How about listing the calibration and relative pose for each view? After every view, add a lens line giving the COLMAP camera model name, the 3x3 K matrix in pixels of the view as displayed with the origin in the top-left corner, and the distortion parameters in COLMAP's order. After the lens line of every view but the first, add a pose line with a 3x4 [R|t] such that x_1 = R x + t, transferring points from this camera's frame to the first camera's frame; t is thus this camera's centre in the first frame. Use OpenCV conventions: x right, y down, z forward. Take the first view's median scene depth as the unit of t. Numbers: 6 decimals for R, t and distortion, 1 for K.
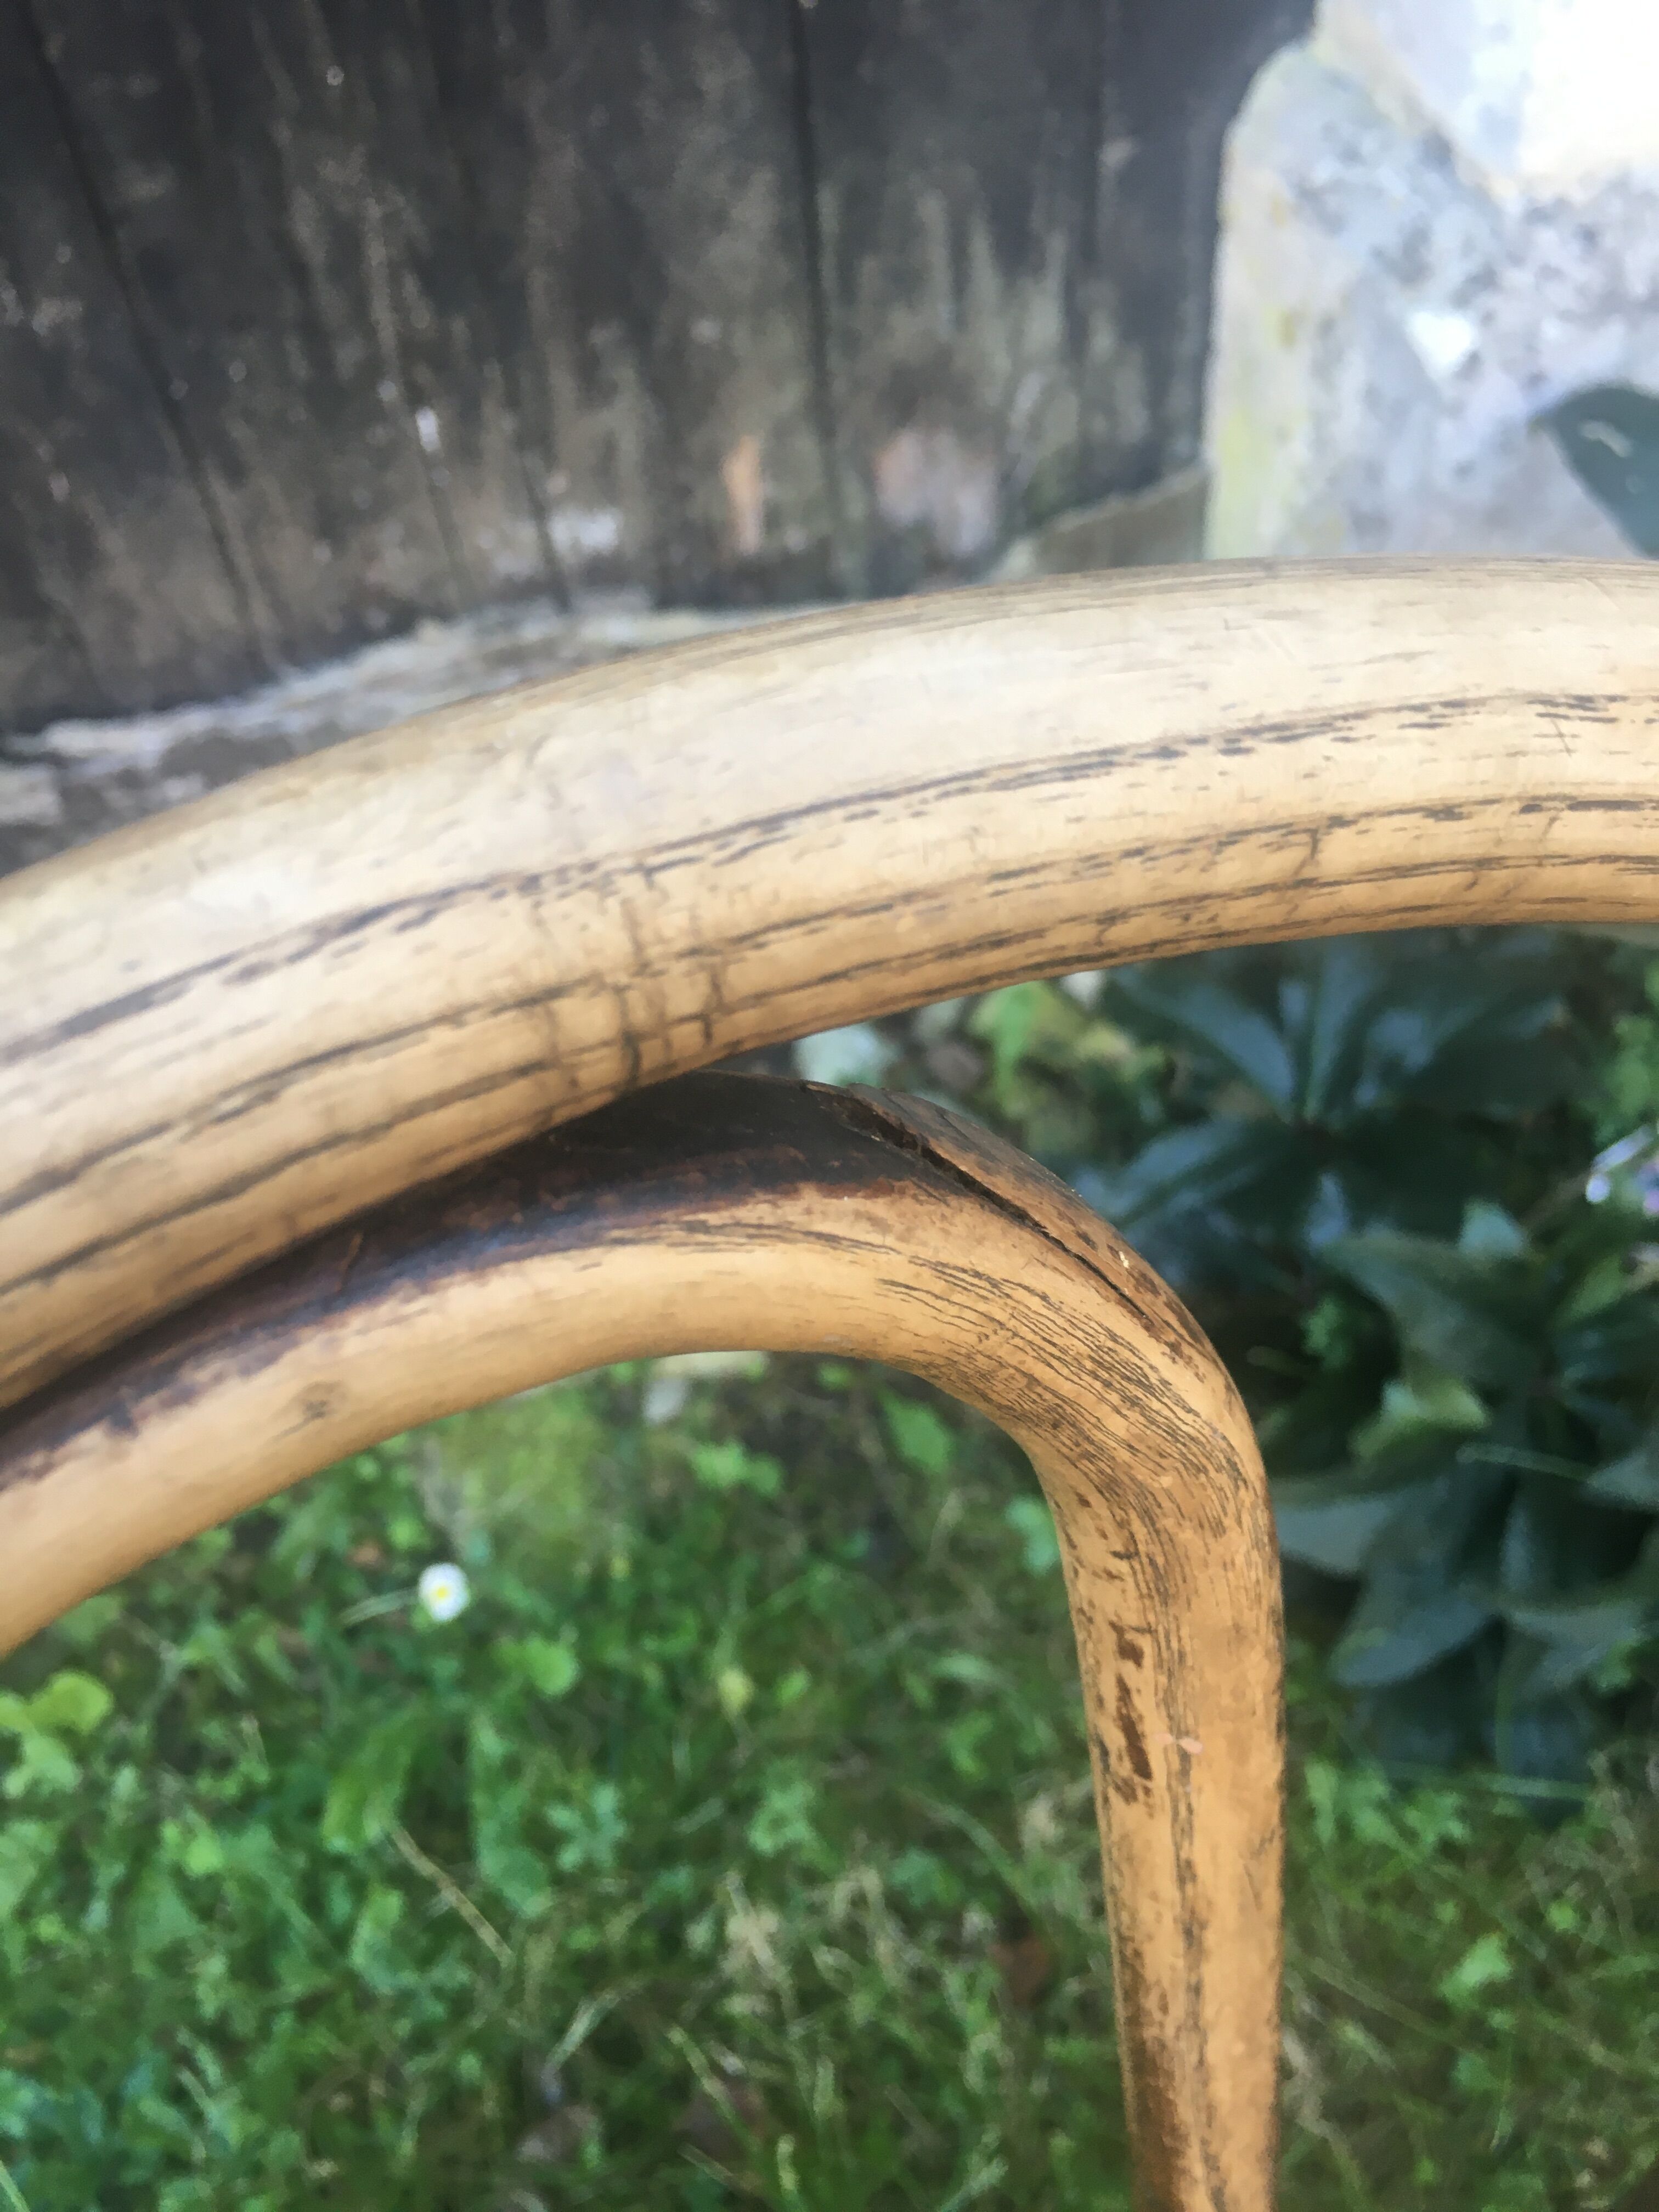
lens RADIAL K [[1946.3, 0, 839.5], [0, 1946.3, 1103.6], [0, 0, 1]] dist [0.076843, -0.138227]
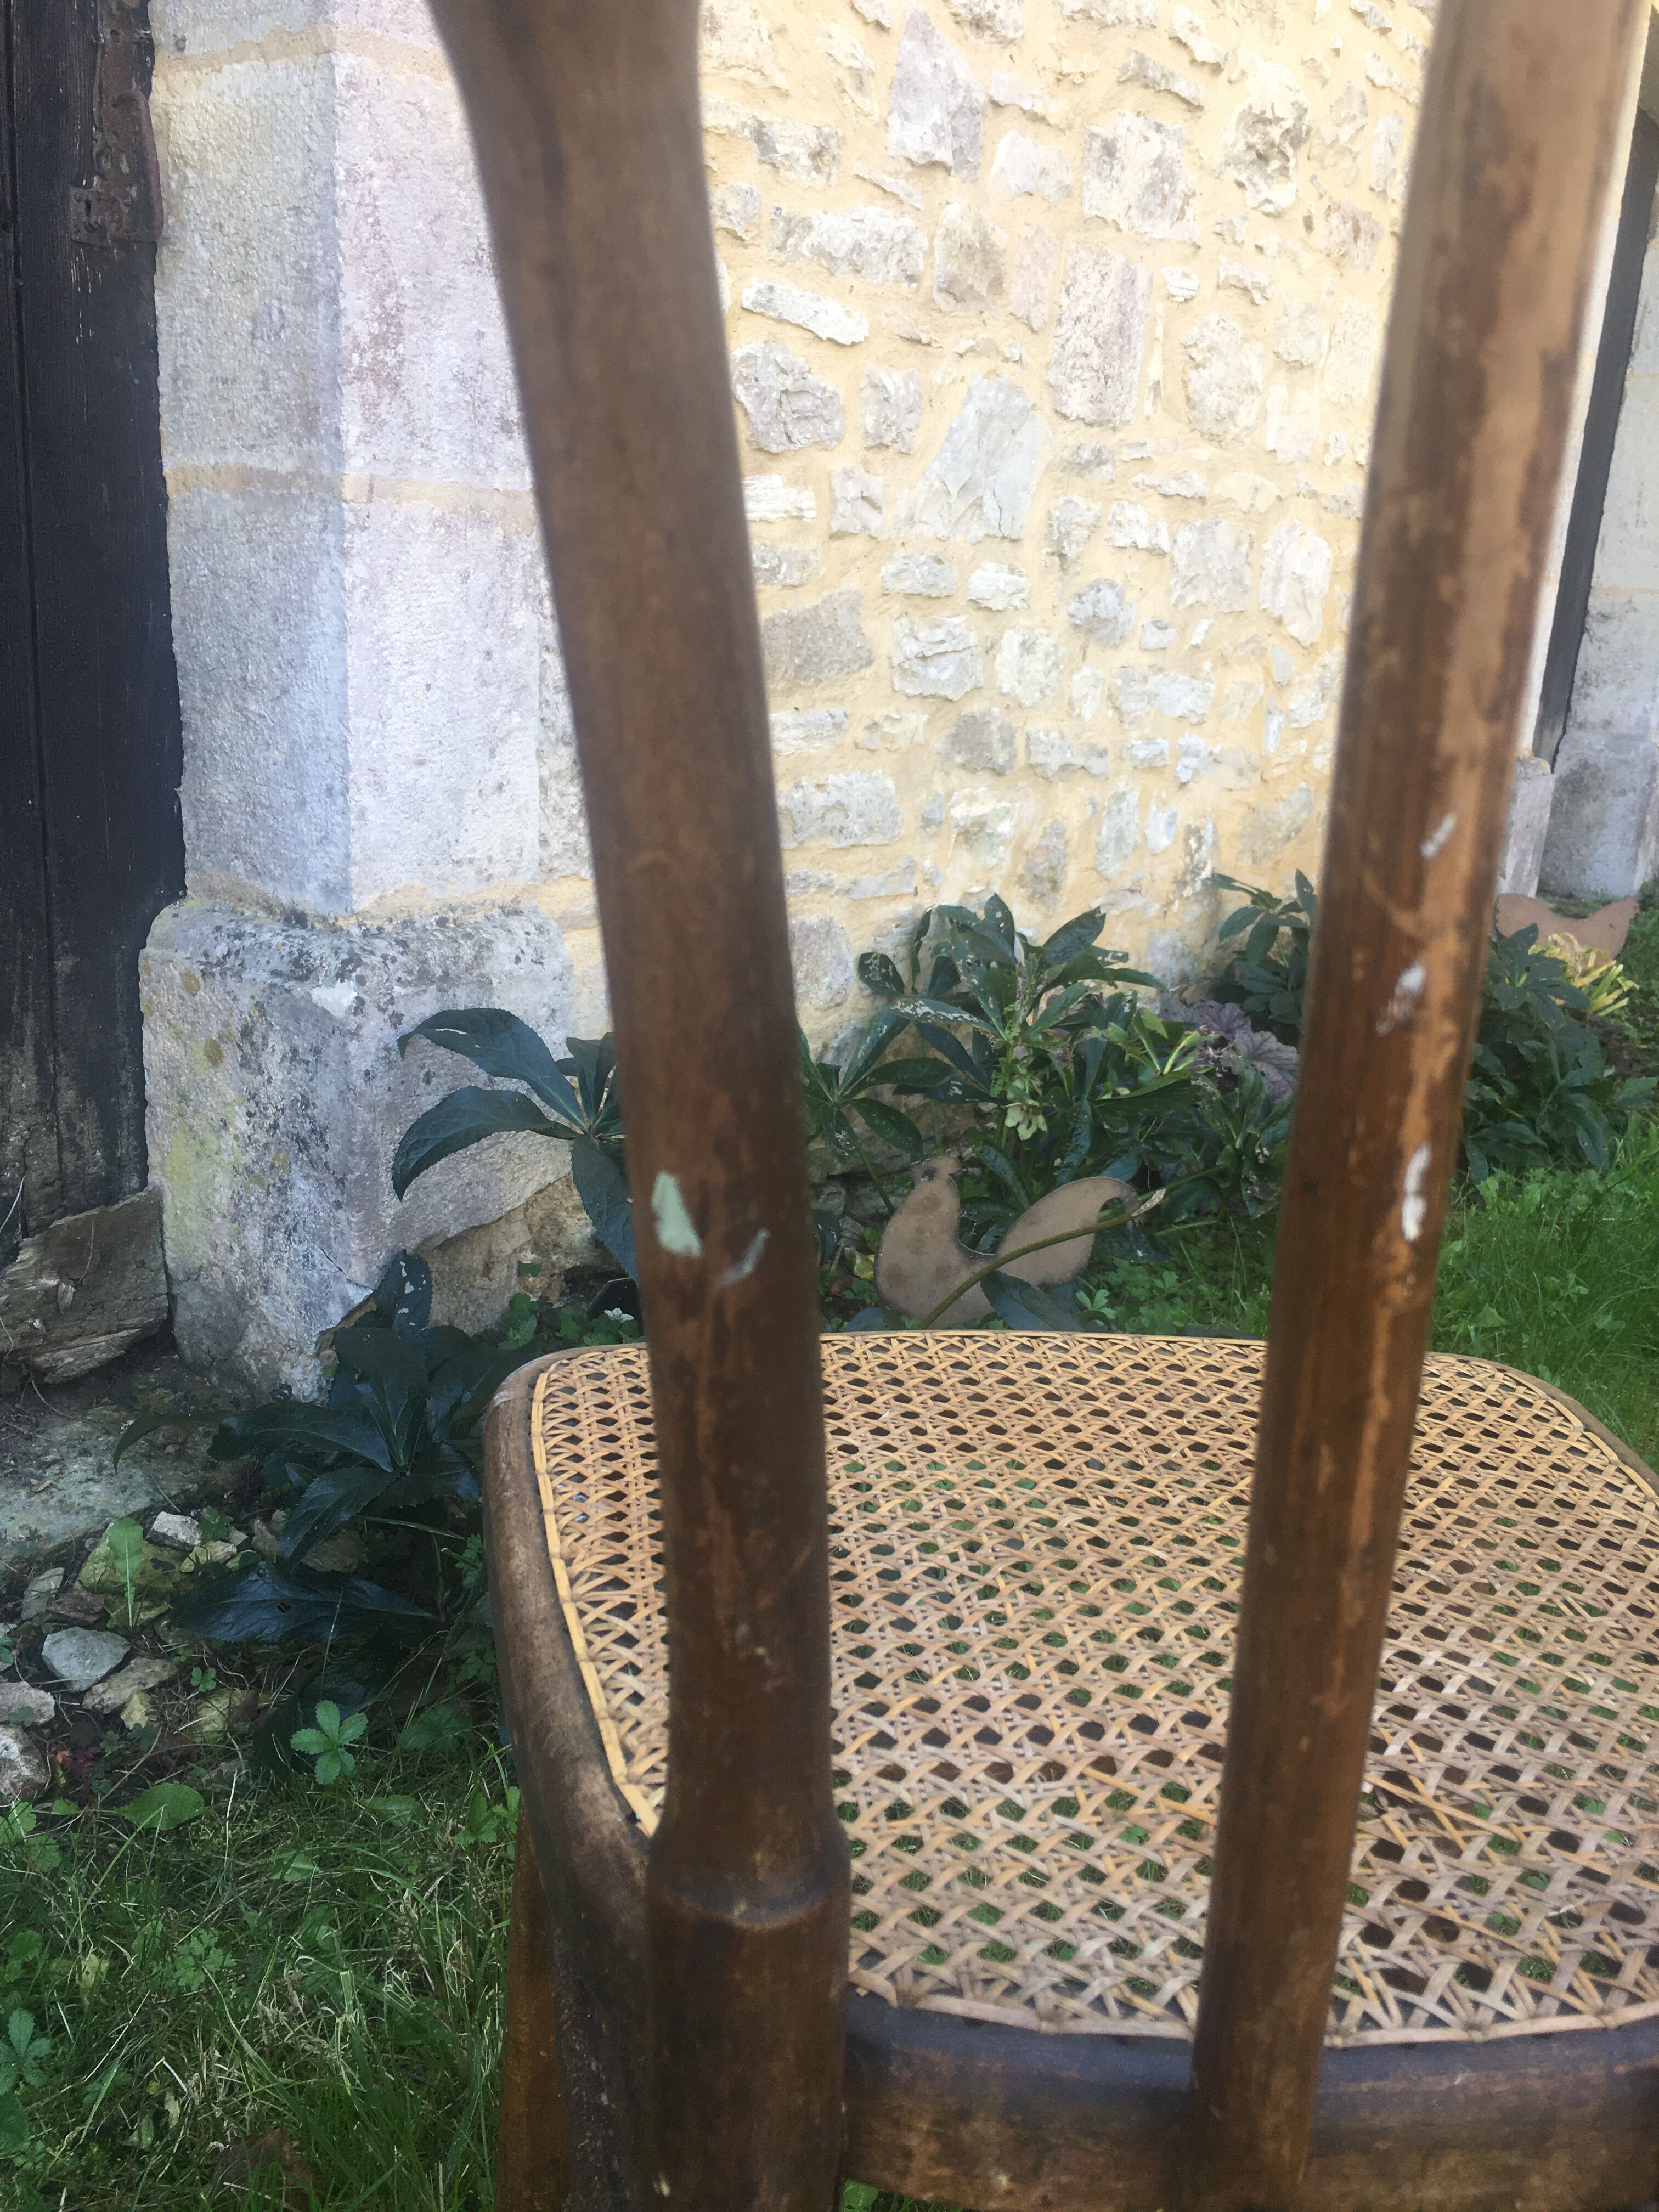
lens RADIAL K [[1881.2, 0, 824.3], [0, 1881.2, 1107.9], [0, 0, 1]] dist [0.079285, -0.118343]
pose [[0.779199, -0.048776, 0.624876, -0.300131], [0.417316, 0.784229, -0.459164, 0.474833], [-0.467650, 0.618551, 0.631426, -0.091206]]
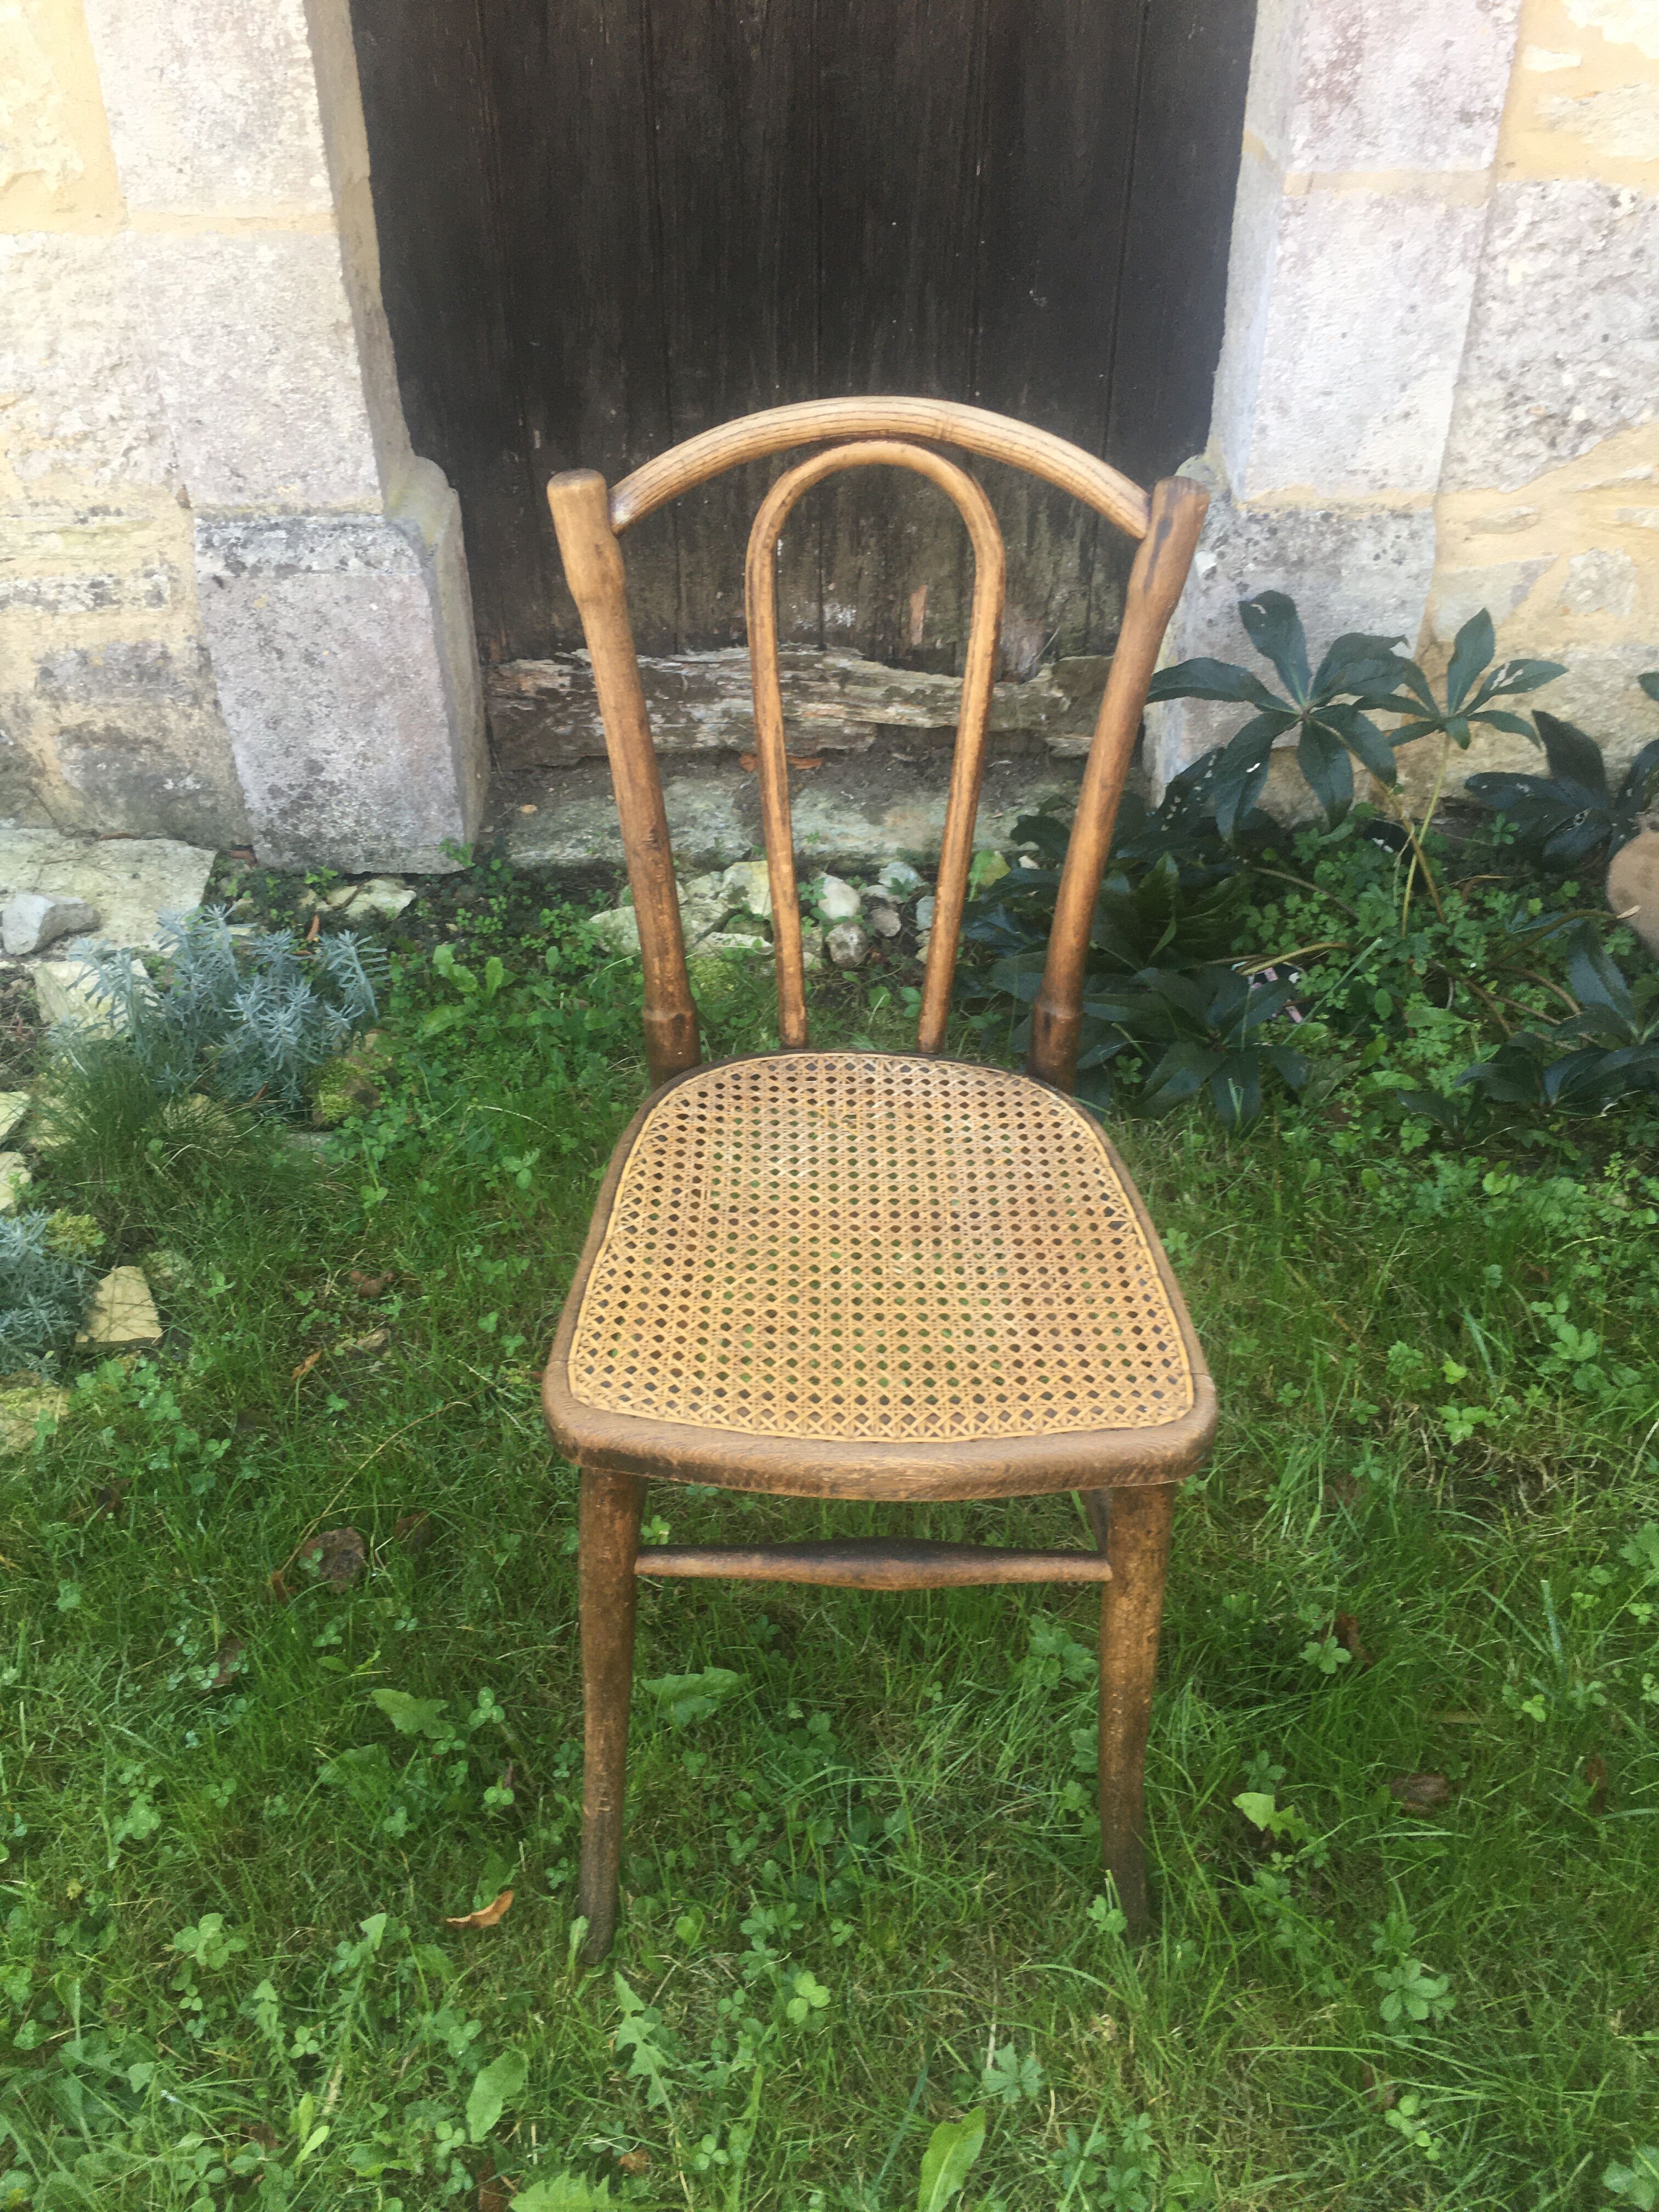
lens RADIAL K [[1876.5, 0, 835.4], [0, 1876.5, 1156.8], [0, 0, 1]] dist [0.068001, -0.102895]
pose [[0.960589, 0.228085, -0.158890, 0.341688], [-0.256259, 0.948099, -0.188256, 0.684933], [0.107705, 0.221553, 0.969182, -0.893518]]
